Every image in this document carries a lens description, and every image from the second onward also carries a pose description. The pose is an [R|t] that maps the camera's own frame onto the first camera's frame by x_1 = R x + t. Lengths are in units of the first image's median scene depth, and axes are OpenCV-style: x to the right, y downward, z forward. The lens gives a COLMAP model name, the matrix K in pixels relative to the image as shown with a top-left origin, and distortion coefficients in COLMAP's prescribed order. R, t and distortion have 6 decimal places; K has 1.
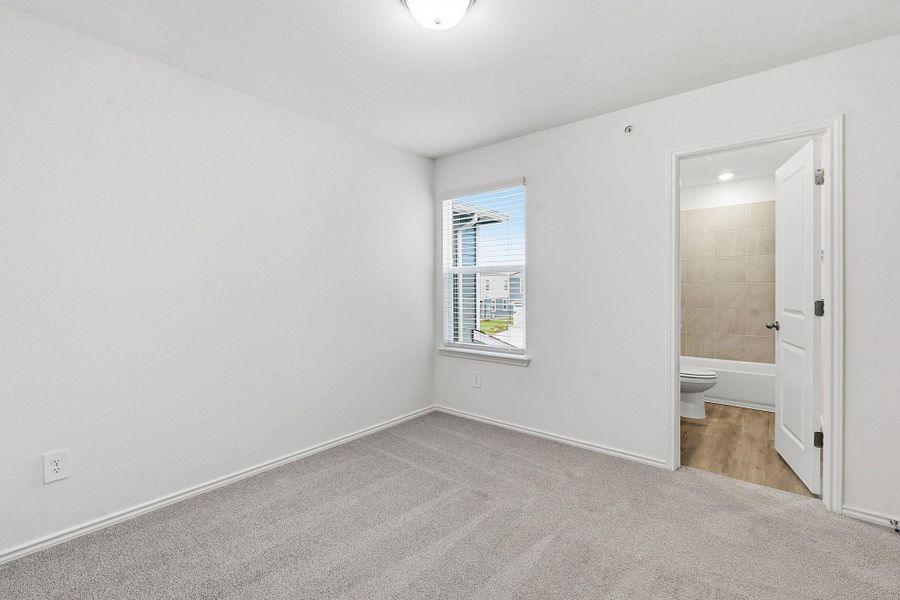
lens RADIAL K [[395.5, 0, 449.2], [0, 395.5, 295.3], [0, 0, 1]] dist [-0.015044, -0.000044]
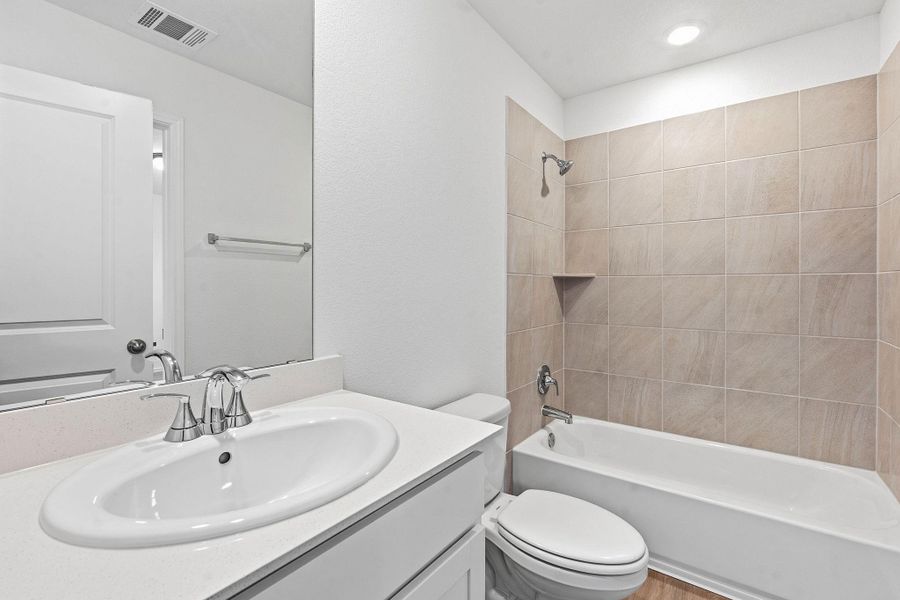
lens RADIAL K [[395.5, 0, 449.2], [0, 395.5, 295.3], [0, 0, 1]] dist [-0.015044, -0.000044]
pose [[0.998836, 0.006402, 0.047810, 0.385499], [-0.006345, 0.999979, -0.001355, -0.004587], [-0.047818, 0.001050, 0.998856, 0.521561]]
